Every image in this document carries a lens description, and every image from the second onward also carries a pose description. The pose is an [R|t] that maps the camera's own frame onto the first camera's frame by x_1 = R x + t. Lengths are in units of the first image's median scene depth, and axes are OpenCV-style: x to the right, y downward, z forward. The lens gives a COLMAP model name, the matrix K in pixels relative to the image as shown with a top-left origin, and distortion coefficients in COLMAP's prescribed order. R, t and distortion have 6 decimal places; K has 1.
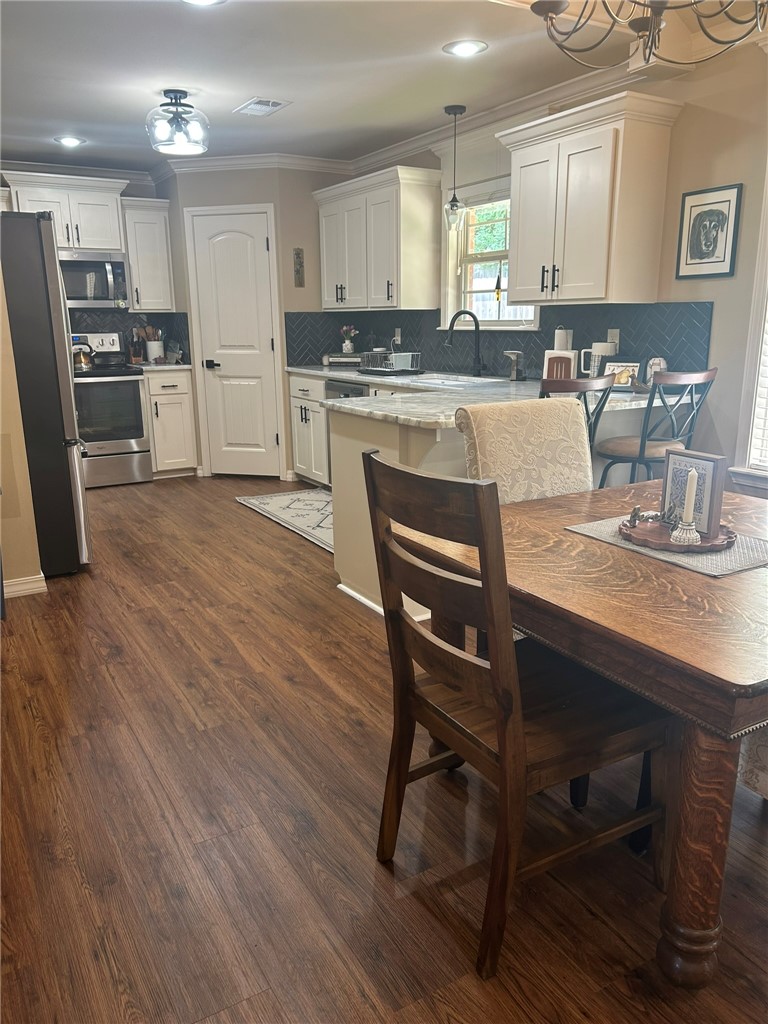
lens RADIAL K [[769.8, 0, 384.4], [0, 769.8, 508.5], [0, 0, 1]] dist [0.050502, -0.056398]
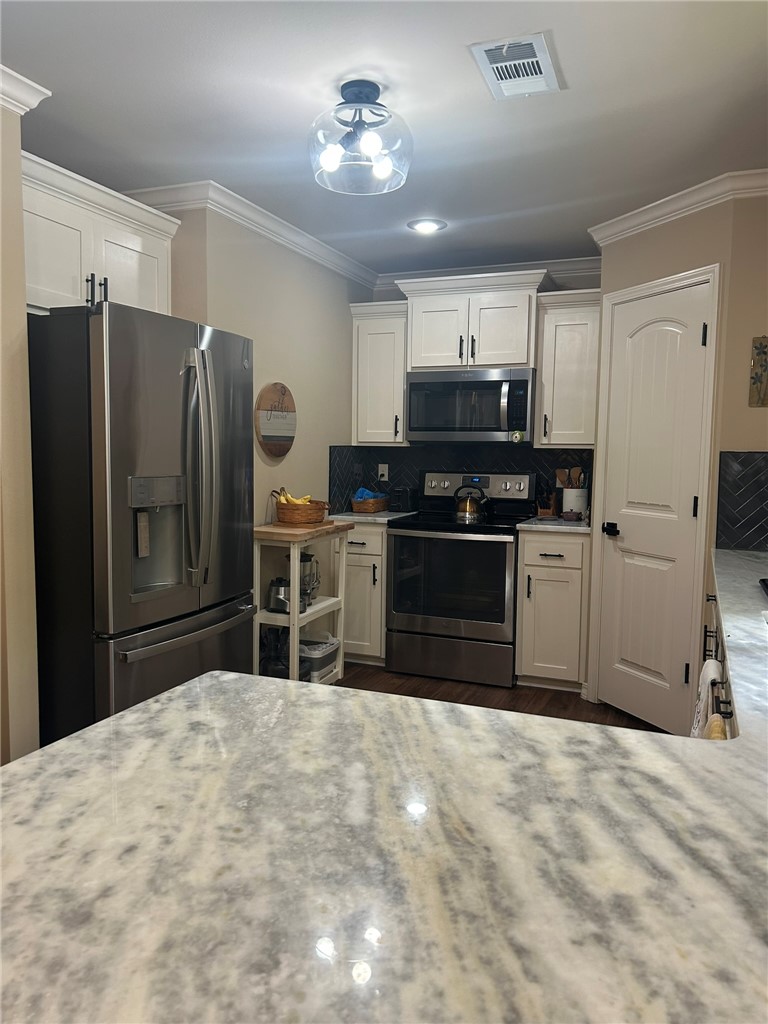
lens RADIAL K [[769.8, 0, 381.0], [0, 769.8, 517.1], [0, 0, 1]] dist [0.050502, -0.056398]
pose [[0.603237, 0.089651, -0.792508, 0.201894], [-0.208685, 0.976787, -0.048348, -0.161628], [0.769777, 0.194550, 0.607943, 0.600970]]
